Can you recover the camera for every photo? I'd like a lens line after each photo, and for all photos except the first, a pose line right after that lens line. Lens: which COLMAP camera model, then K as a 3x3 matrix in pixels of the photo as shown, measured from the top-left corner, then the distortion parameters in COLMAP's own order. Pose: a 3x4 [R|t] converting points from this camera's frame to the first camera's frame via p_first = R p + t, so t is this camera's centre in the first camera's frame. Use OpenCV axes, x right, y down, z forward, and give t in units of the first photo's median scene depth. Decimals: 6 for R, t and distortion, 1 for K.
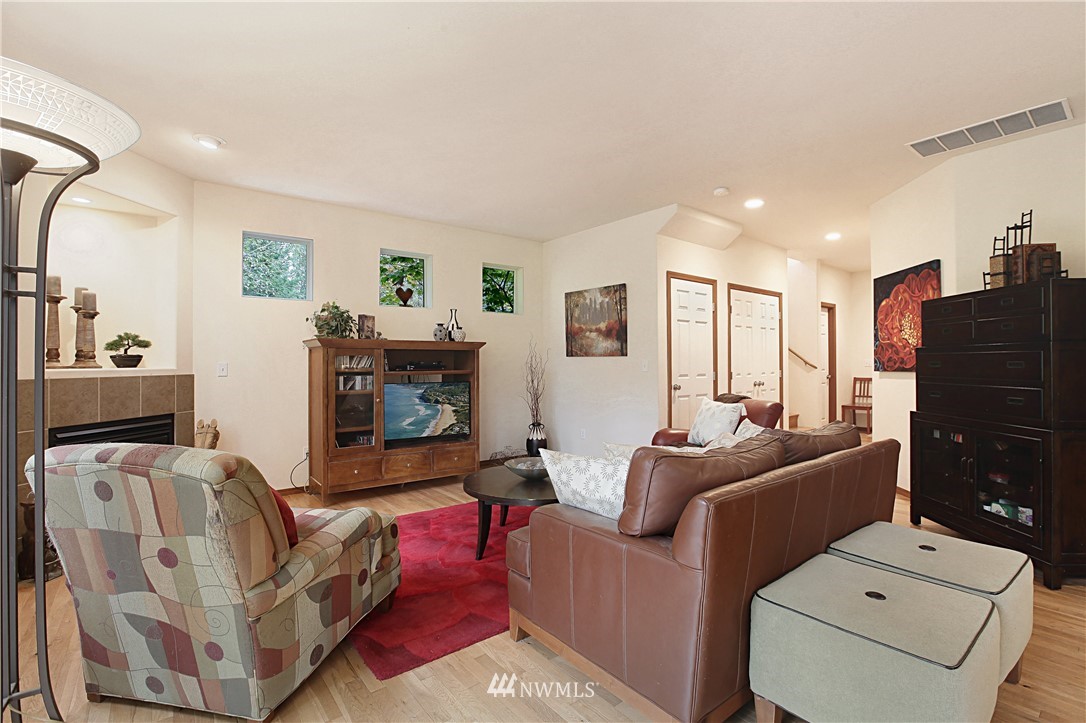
lens RADIAL K [[503.4, 0, 542.7], [0, 503.4, 365.3], [0, 0, 1]] dist [-0.034498, -0.001957]
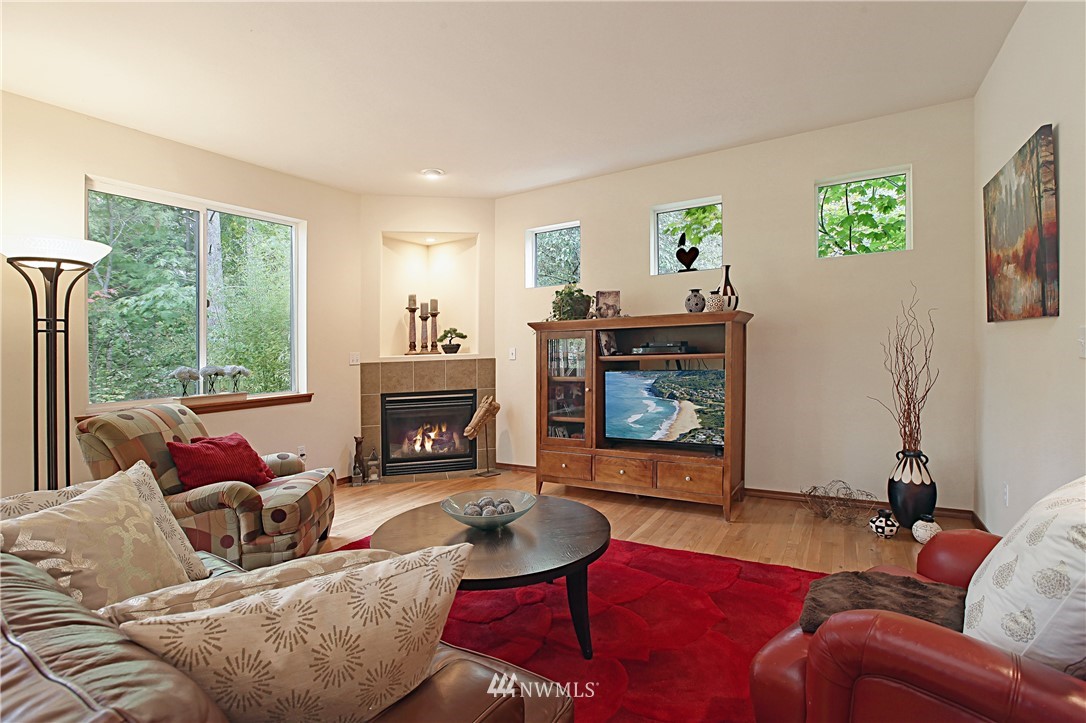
lens RADIAL K [[503.4, 0, 547.2], [0, 503.4, 361.8], [0, 0, 1]] dist [-0.034498, -0.001957]
pose [[0.343340, 0.016619, -0.939064, 0.436866], [0.022796, 0.999401, 0.026022, -0.002271], [0.938934, -0.030342, 0.342756, 0.595601]]
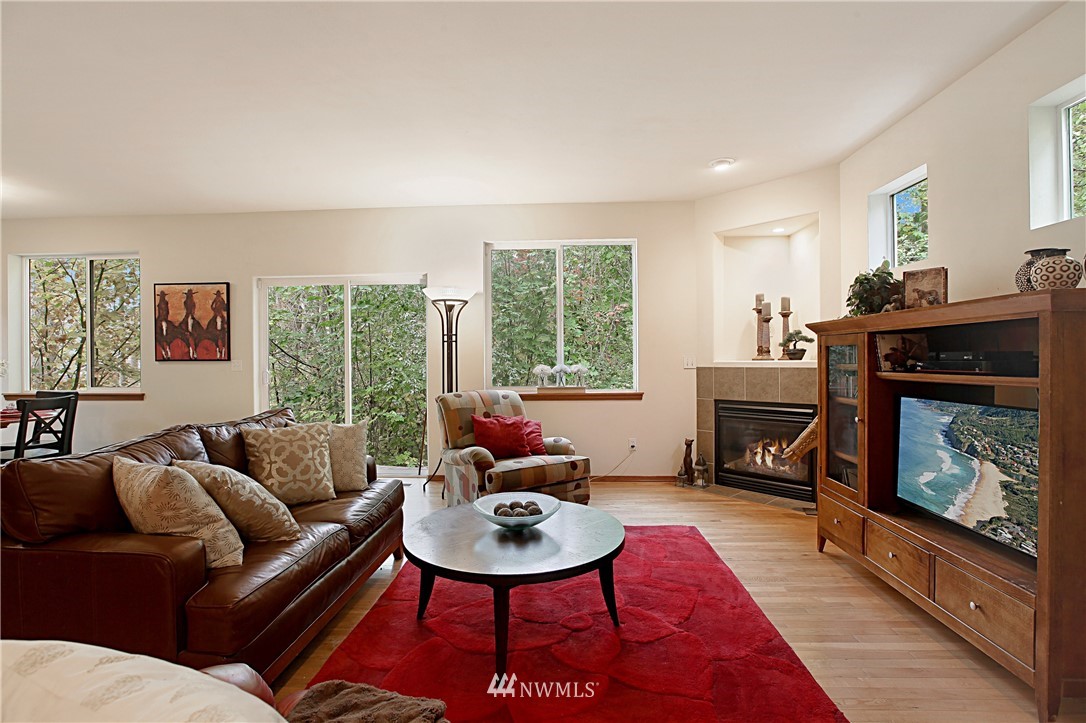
lens RADIAL K [[503.4, 0, 551.5], [0, 503.4, 355.4], [0, 0, 1]] dist [-0.034498, -0.001957]
pose [[-0.647620, 0.005657, -0.761943, 0.334106], [0.006991, 0.999974, 0.001483, -0.009455], [0.761932, -0.004366, -0.647643, 1.034240]]
